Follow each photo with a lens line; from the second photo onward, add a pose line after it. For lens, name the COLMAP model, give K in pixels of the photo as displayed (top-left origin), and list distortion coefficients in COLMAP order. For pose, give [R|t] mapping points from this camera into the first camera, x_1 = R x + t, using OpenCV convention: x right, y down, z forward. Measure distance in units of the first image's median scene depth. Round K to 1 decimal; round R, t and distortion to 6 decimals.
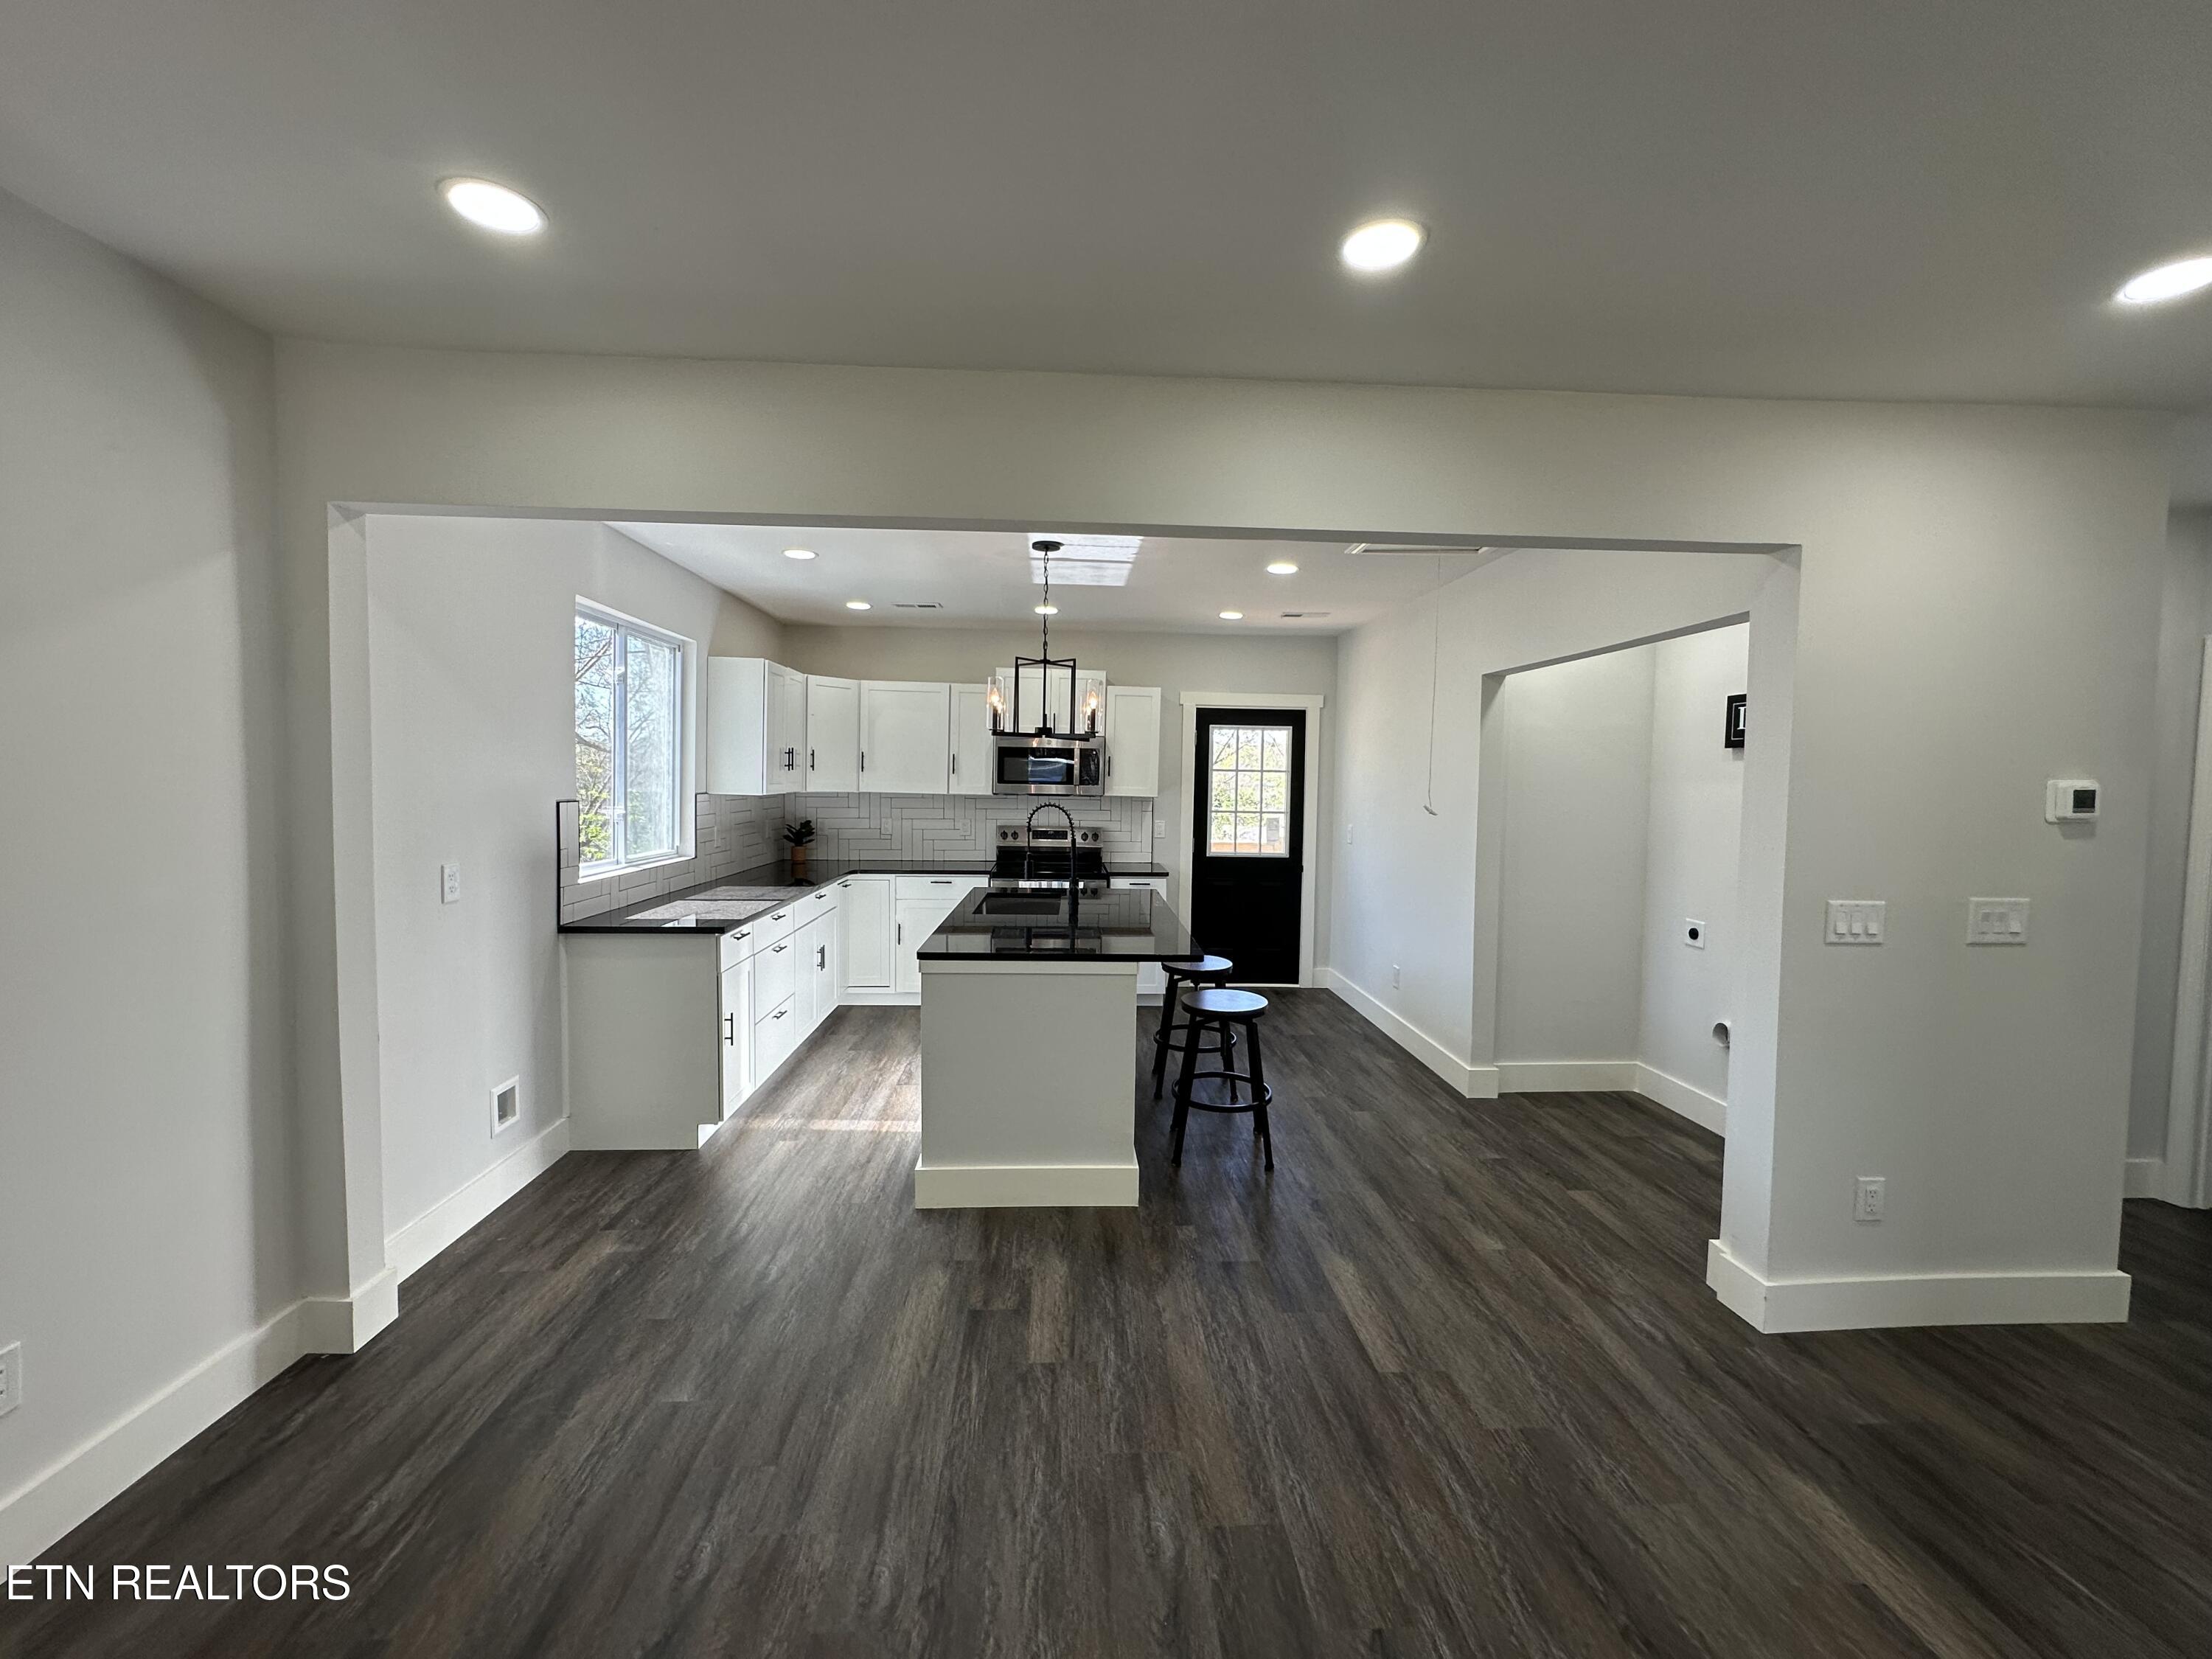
lens RADIAL K [[882.0, 0, 1109.3], [0, 882.0, 829.2], [0, 0, 1]] dist [-0.007686, 0.001364]
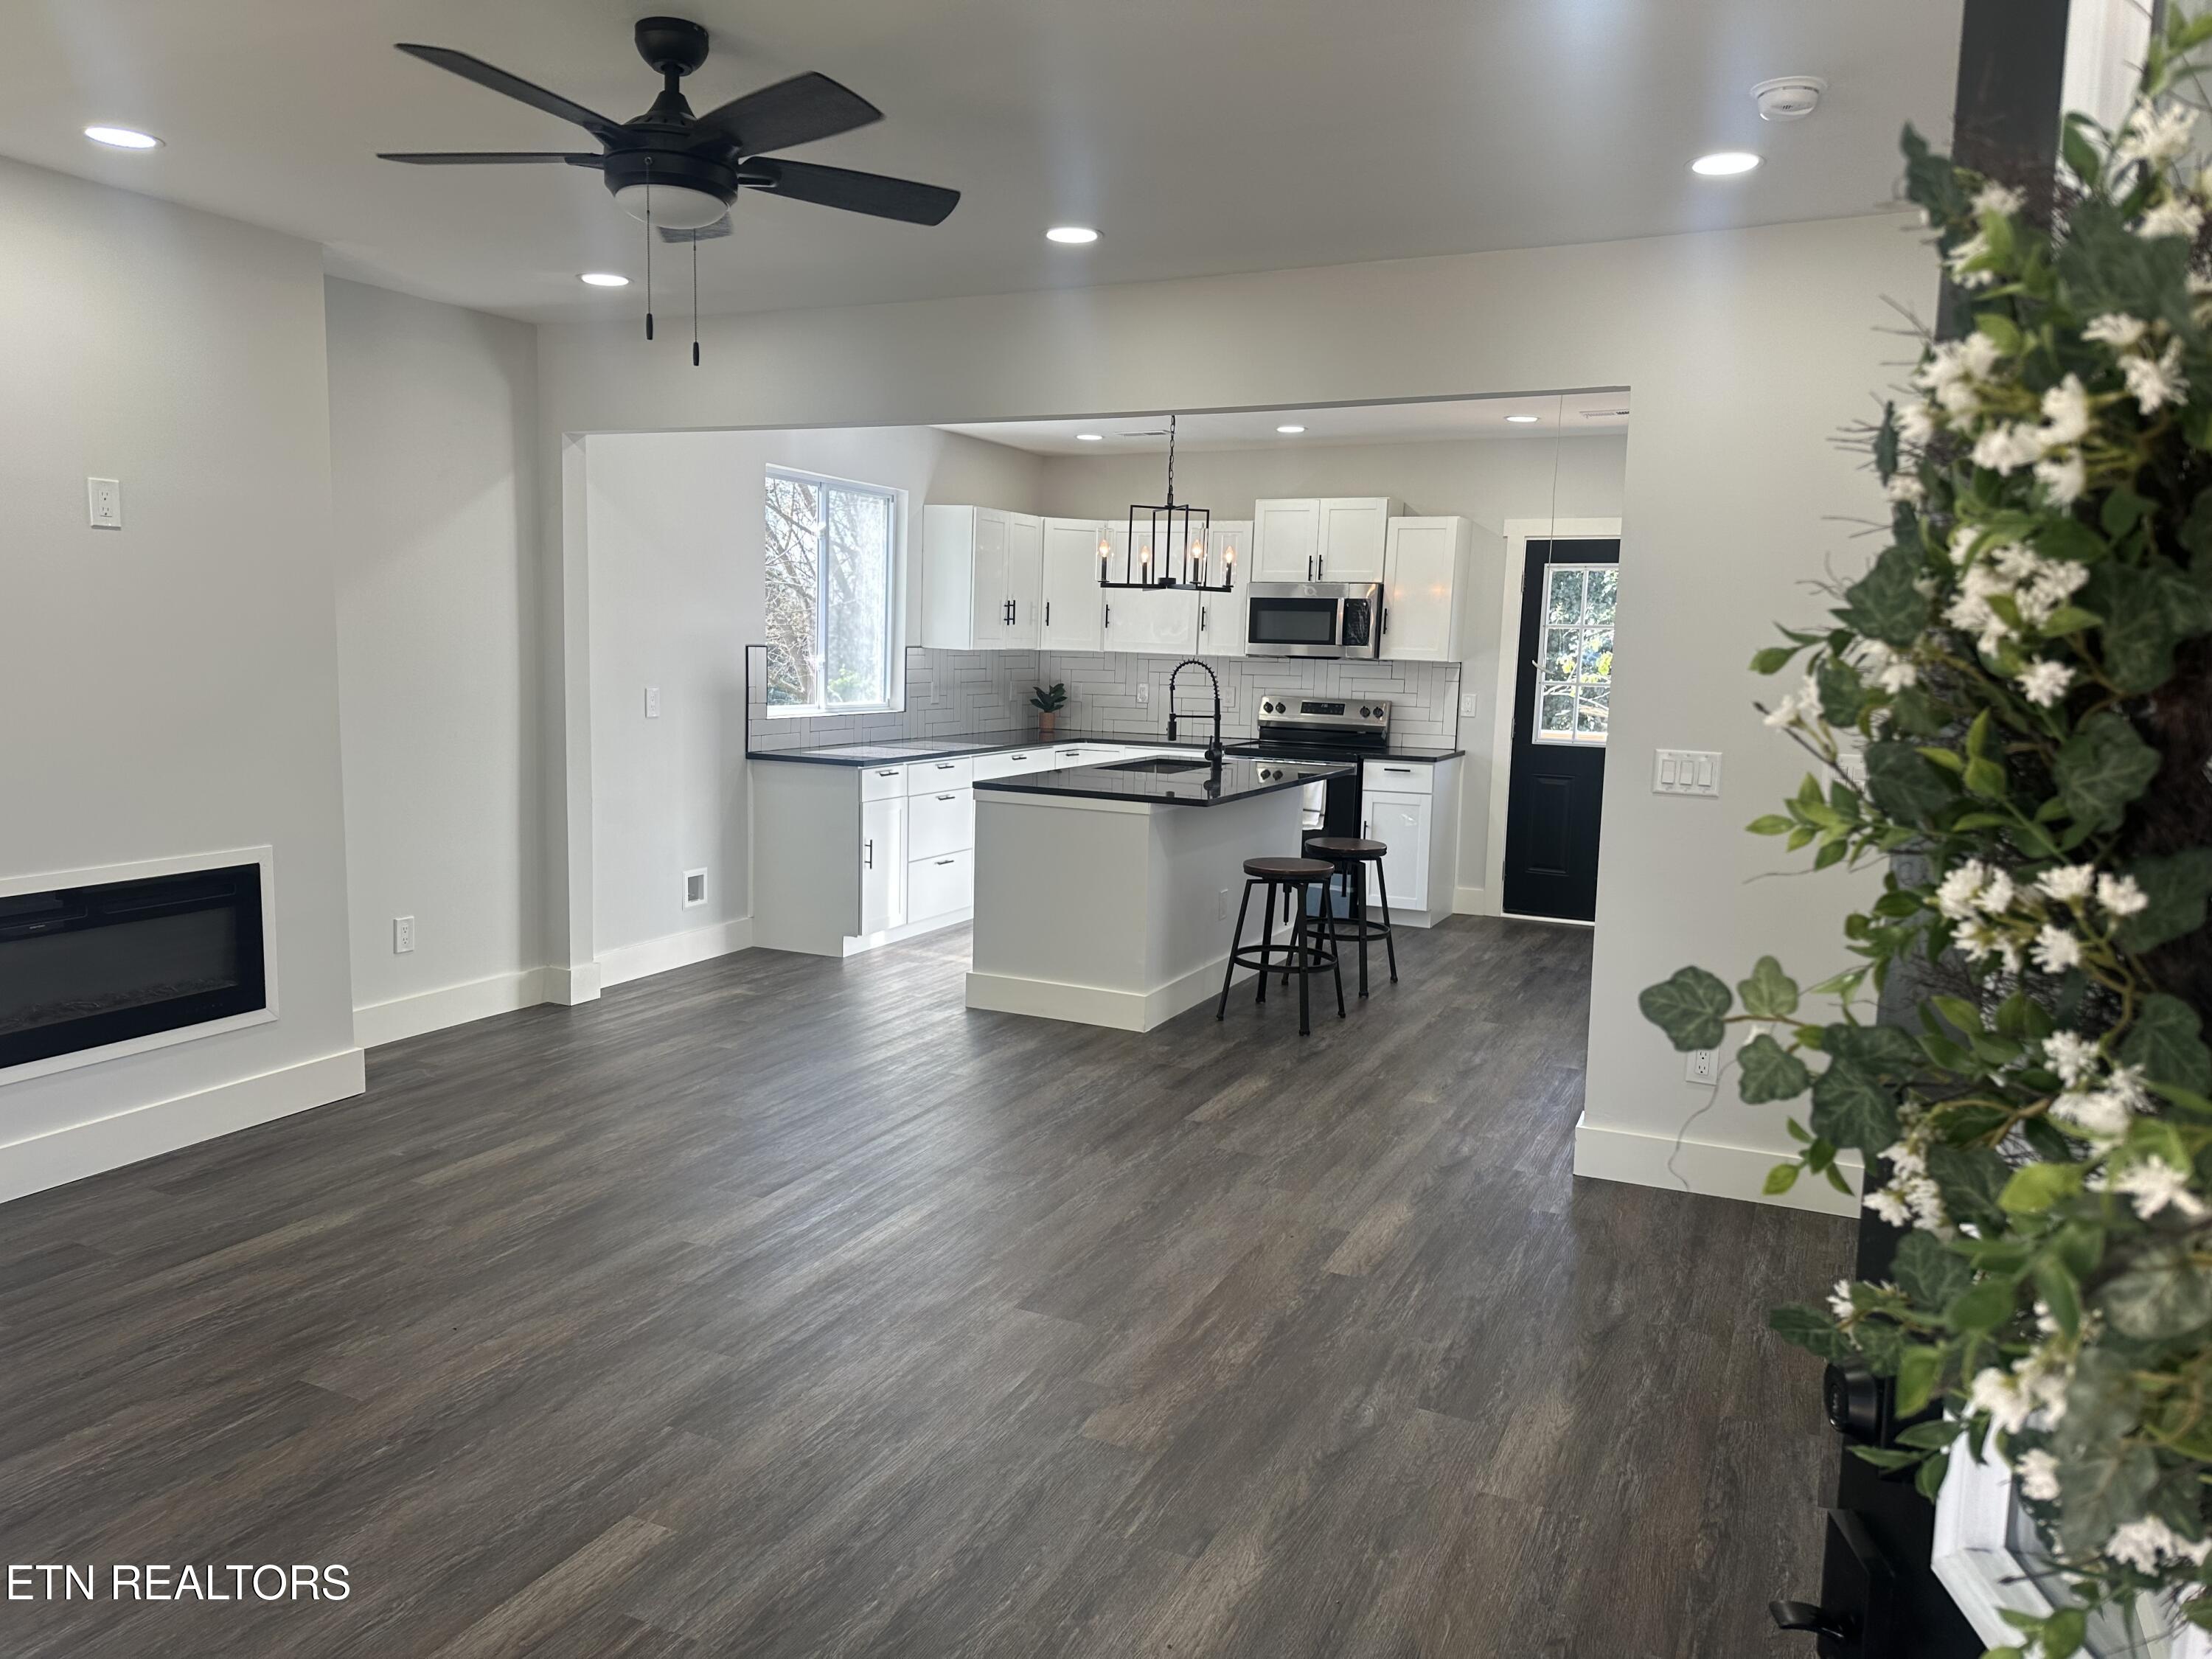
lens RADIAL K [[1550.2, 0, 1114.5], [0, 1550.2, 821.5], [0, 0, 1]] dist [0.095984, -0.000909]
pose [[0.879022, 0.063889, -0.472481, 0.854215], [-0.040420, 0.997400, 0.059669, 0.062520], [0.475064, -0.033352, 0.879319, -0.643679]]
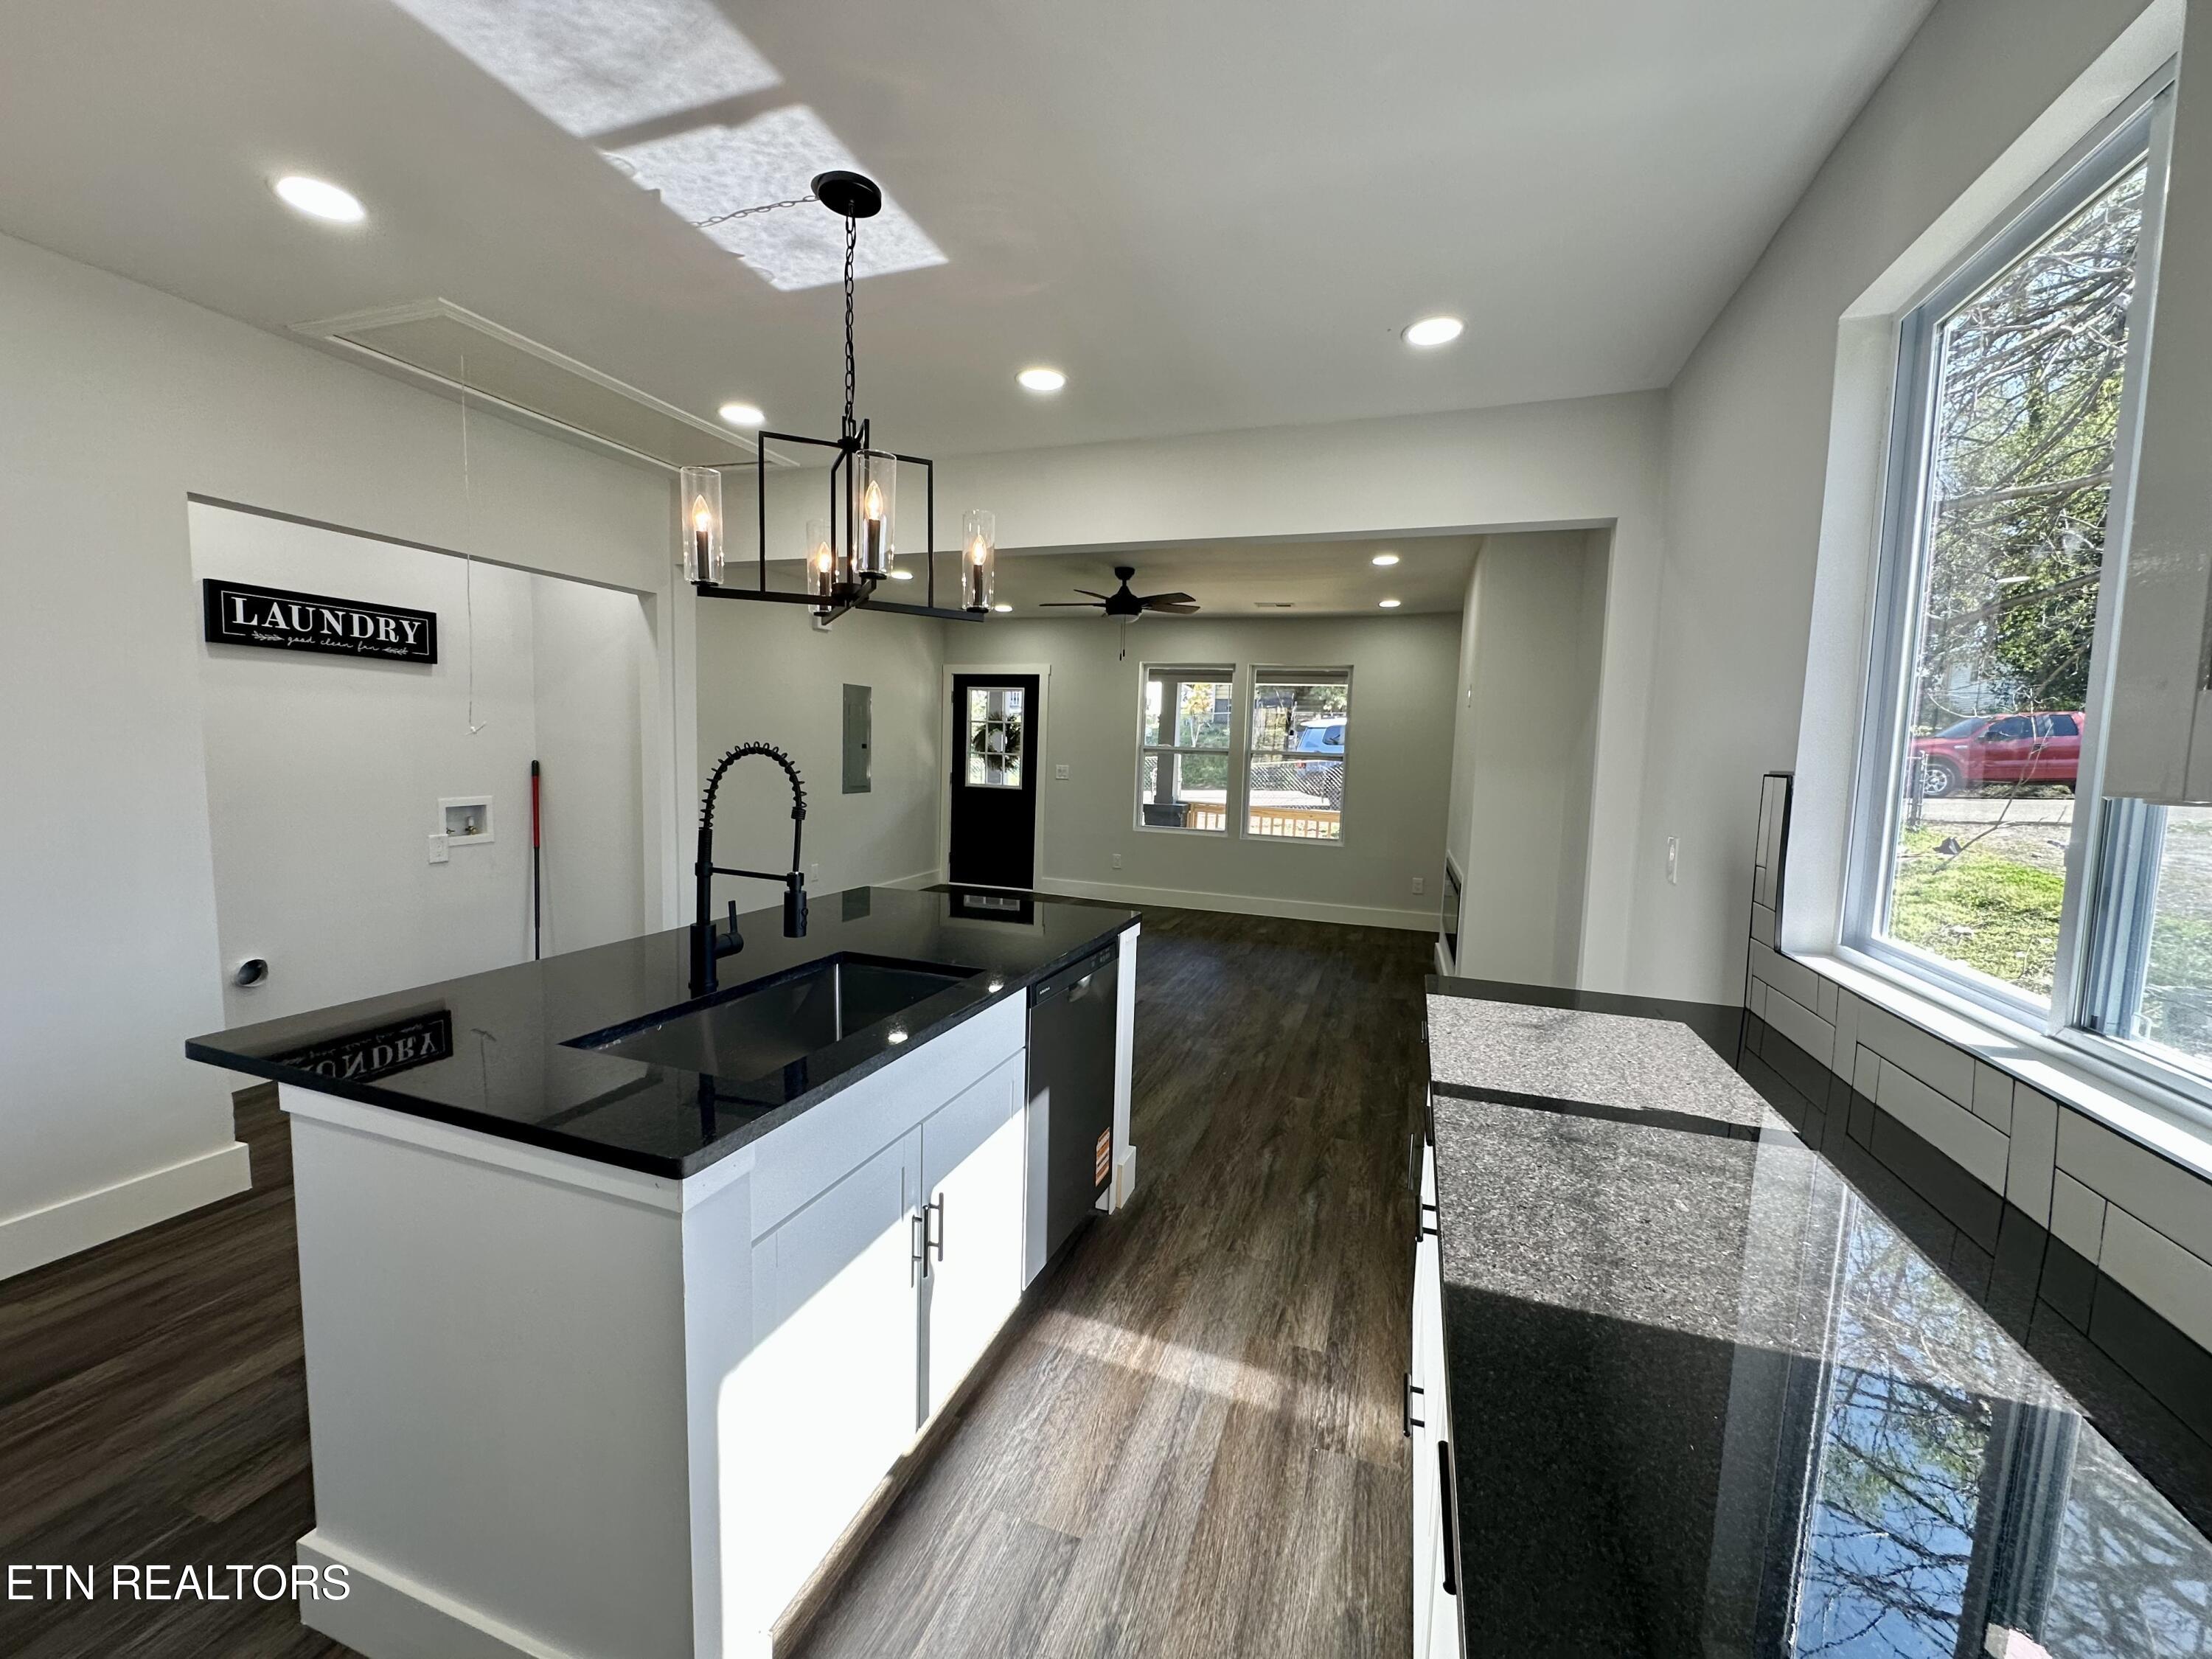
lens RADIAL K [[882.0, 0, 1116.5], [0, 882.0, 840.8], [0, 0, 1]] dist [-0.007686, 0.001364]
pose [[-0.928262, -0.080160, 0.363186, -0.492160], [-0.020970, 0.986225, 0.164078, -0.072436], [-0.371335, 0.144691, -0.917156, 1.741250]]
